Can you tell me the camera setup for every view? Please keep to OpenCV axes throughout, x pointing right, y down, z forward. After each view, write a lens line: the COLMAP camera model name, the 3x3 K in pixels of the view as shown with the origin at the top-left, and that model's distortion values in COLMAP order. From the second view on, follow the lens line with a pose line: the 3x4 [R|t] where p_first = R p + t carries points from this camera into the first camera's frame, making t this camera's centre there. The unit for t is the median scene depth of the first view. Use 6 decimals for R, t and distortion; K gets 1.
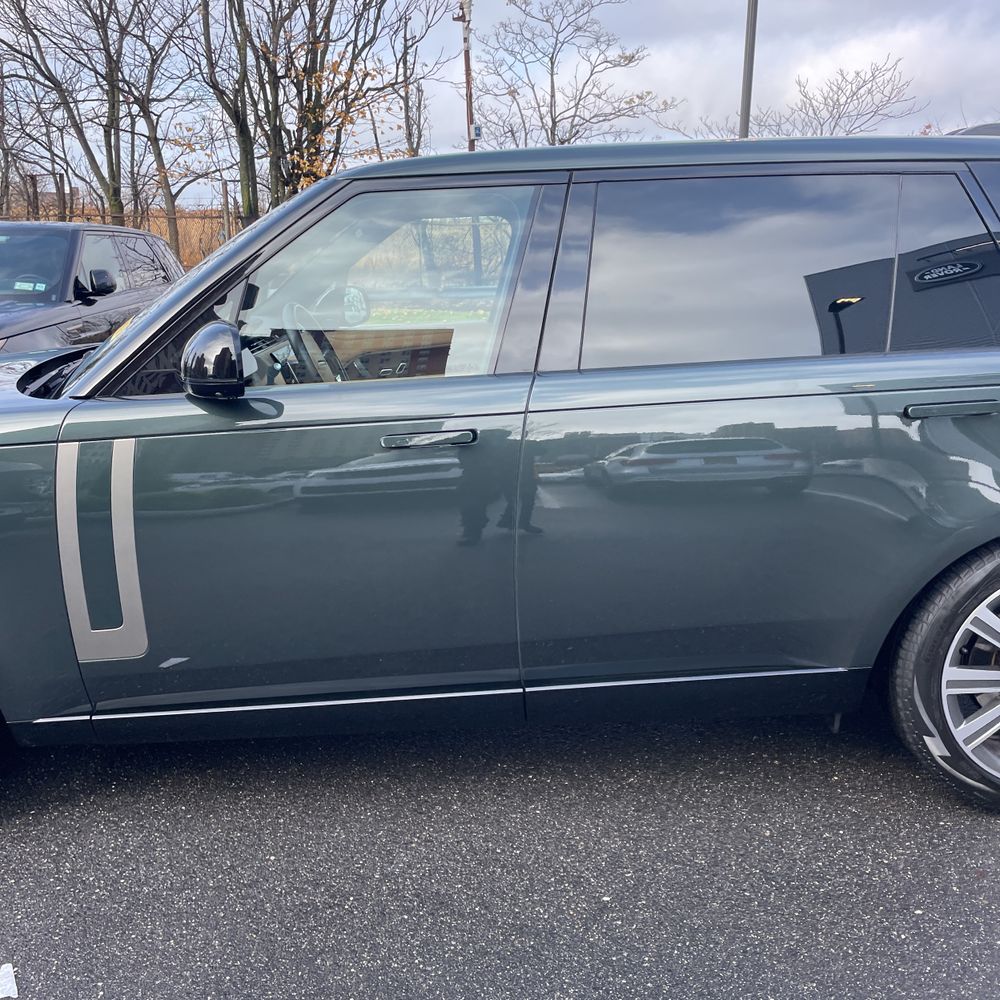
lens RADIAL K [[997.1, 0, 500.0], [0, 997.1, 500.0], [0, 0, 1]] dist [0.067291, -0.088021]
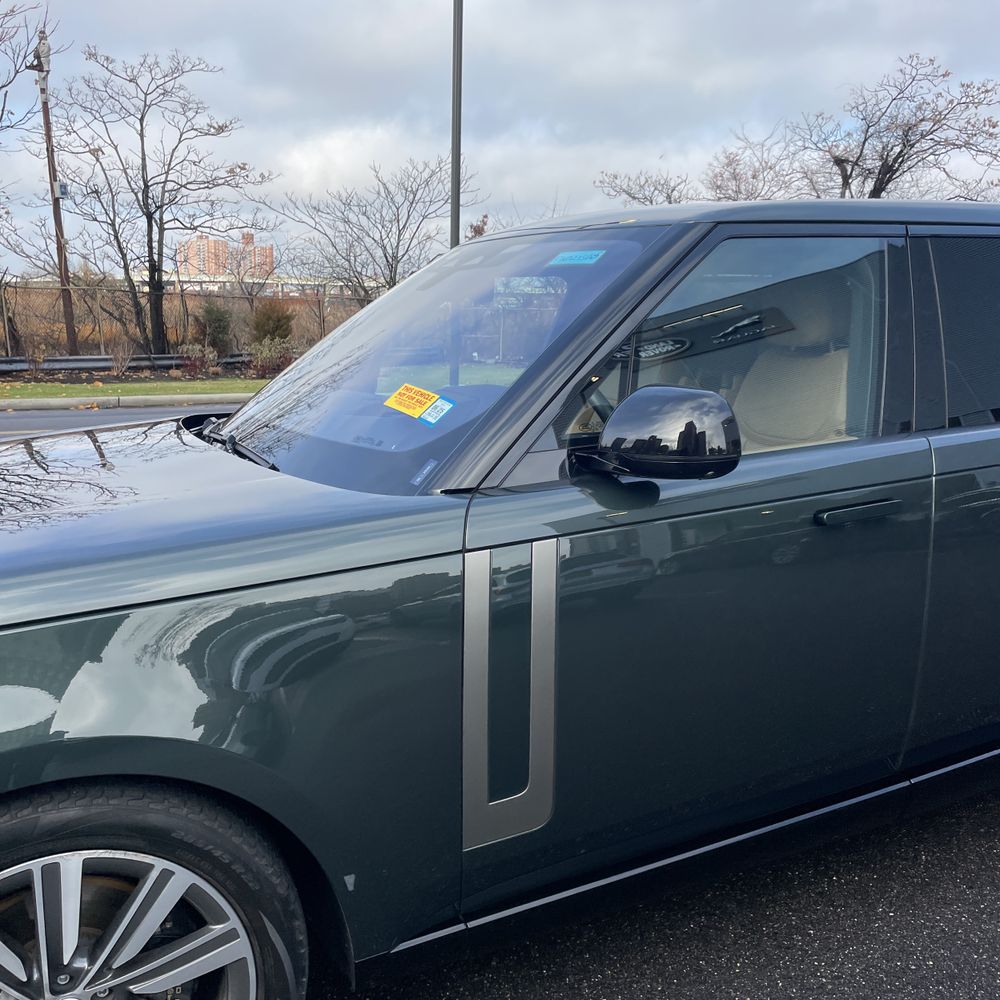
lens RADIAL K [[997.1, 0, 500.0], [0, 997.1, 500.0], [0, 0, 1]] dist [0.067291, -0.088021]
pose [[0.902864, -0.064145, 0.425114, -0.083663], [0.093661, 0.994404, -0.048873, -0.006600], [-0.419600, 0.083942, 0.903819, 0.037443]]
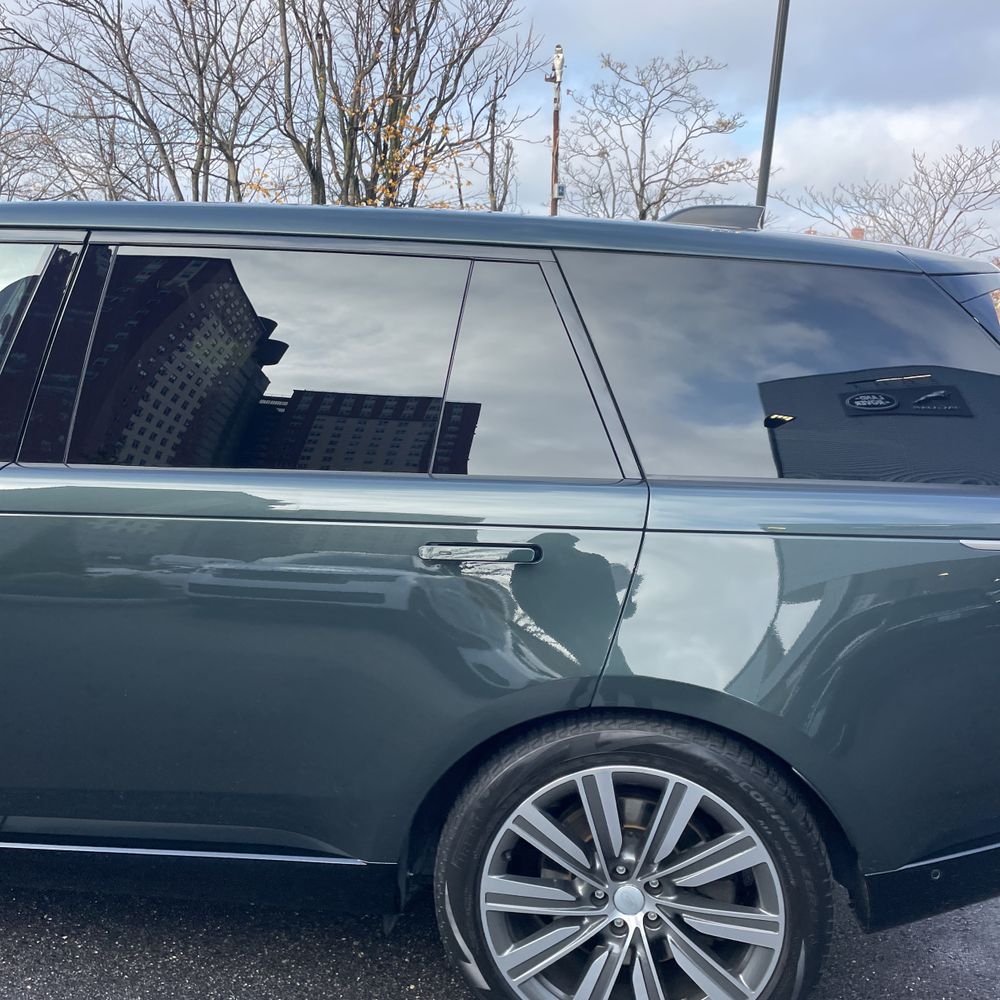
lens RADIAL K [[1001.9, 0, 500.0], [0, 1001.9, 500.0], [0, 0, 1]] dist [0.077918, -0.106262]
pose [[0.990487, 0.081551, -0.110841, 0.062546], [-0.087285, 0.995031, -0.047898, -0.010841], [0.106384, 0.057117, 0.992683, 0.023802]]
